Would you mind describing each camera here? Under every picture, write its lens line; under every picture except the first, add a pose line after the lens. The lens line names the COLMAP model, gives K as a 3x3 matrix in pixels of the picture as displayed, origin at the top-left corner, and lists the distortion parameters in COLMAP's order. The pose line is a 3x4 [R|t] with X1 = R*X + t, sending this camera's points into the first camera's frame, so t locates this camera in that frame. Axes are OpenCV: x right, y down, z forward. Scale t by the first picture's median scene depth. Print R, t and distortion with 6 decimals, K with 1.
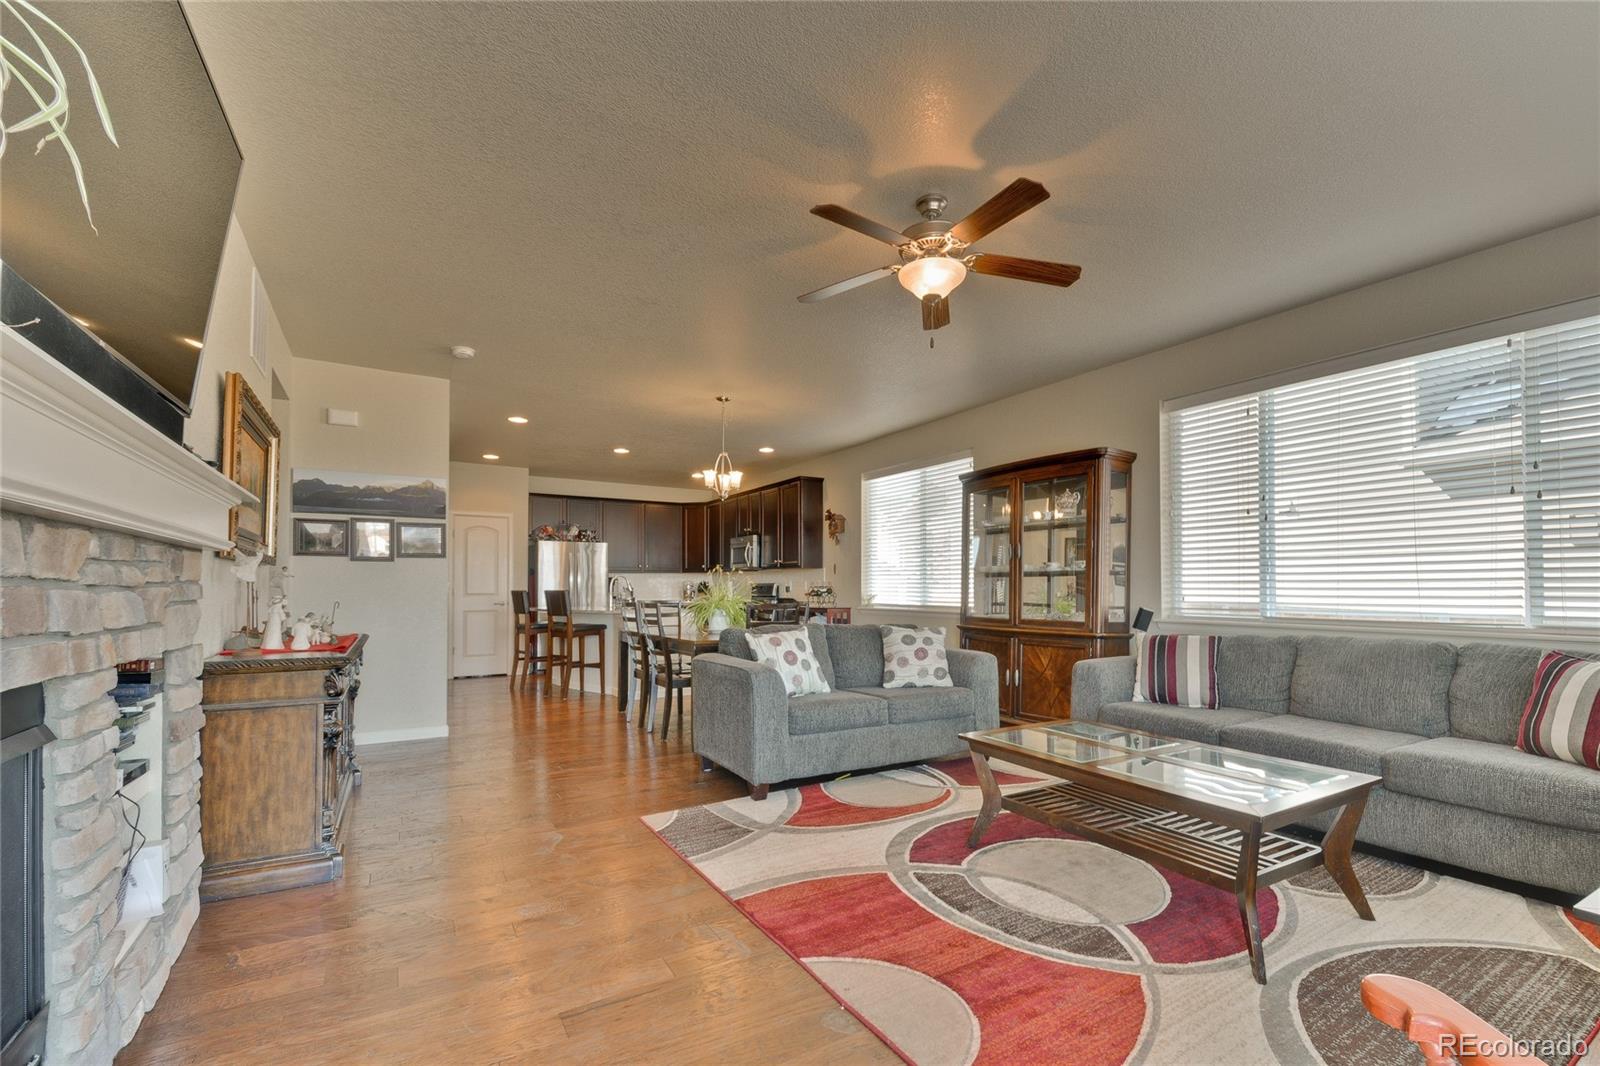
lens RADIAL K [[721.6, 0, 804.1], [0, 721.6, 581.1], [0, 0, 1]] dist [0.032674, -0.019608]
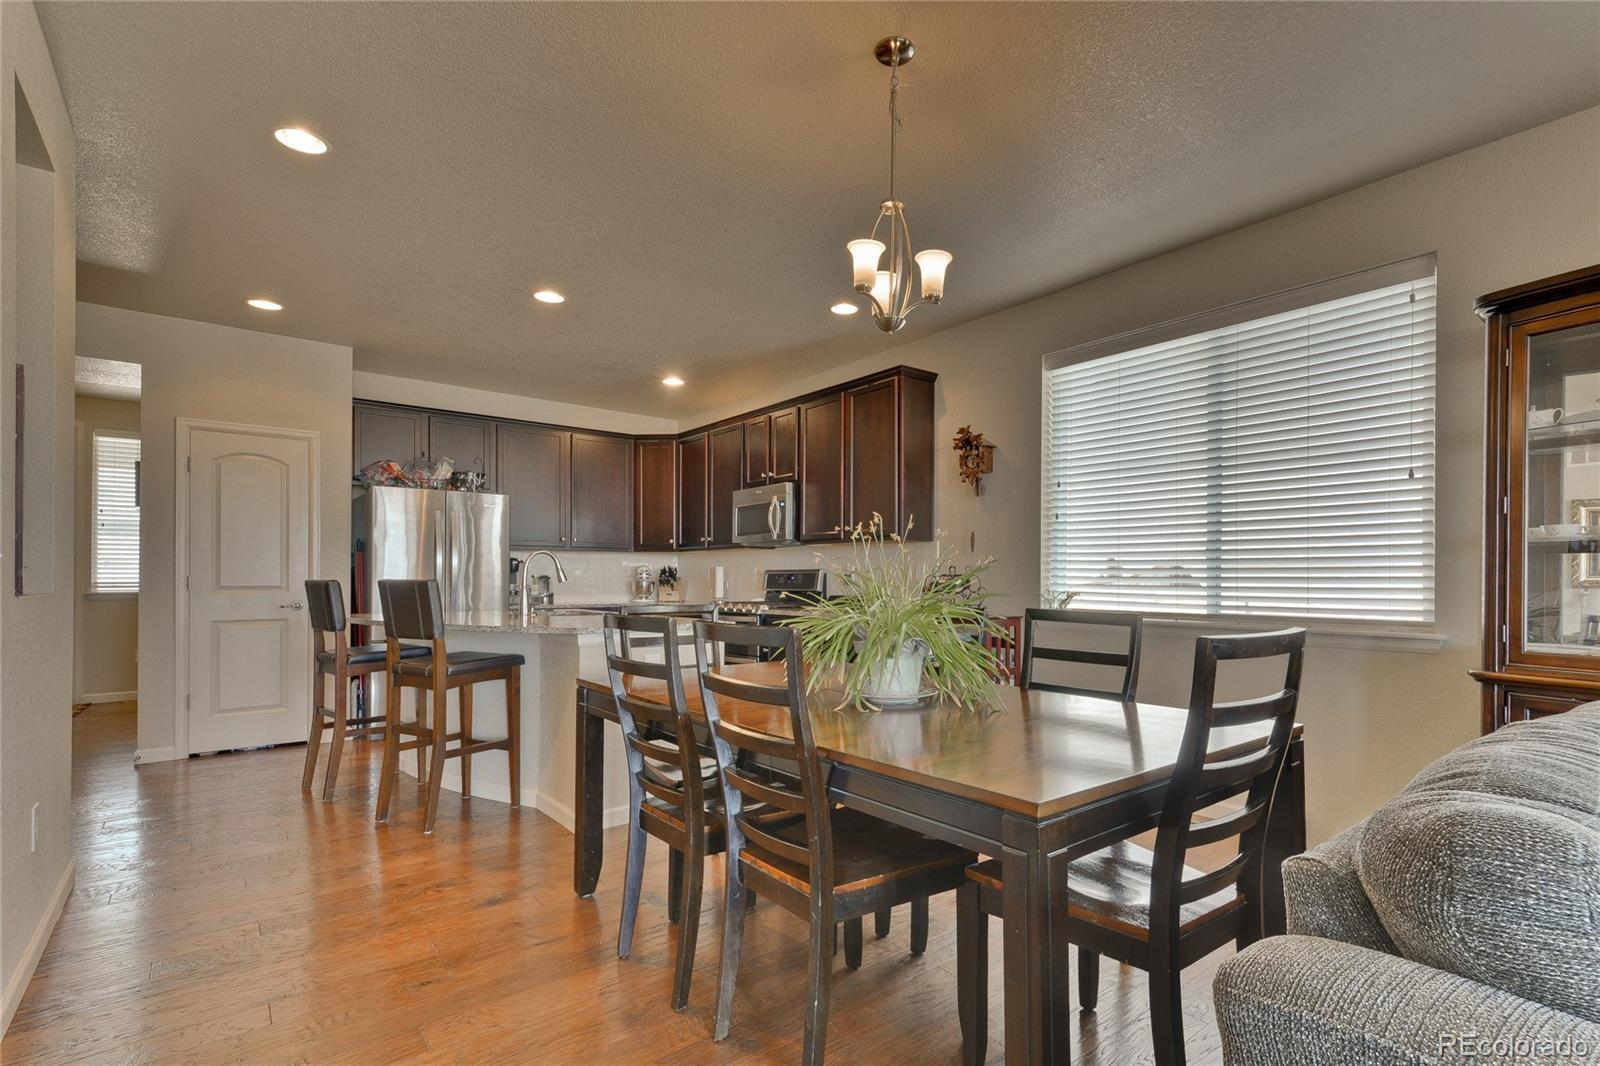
lens RADIAL K [[801.6, 0, 831.3], [0, 801.6, 587.2], [0, 0, 1]] dist [-0.001052, -0.000515]
pose [[0.988594, 0.003429, 0.150566, -0.138195], [-0.006354, 0.999800, 0.018947, 0.005279], [-0.150471, -0.019688, 0.988418, 0.413901]]
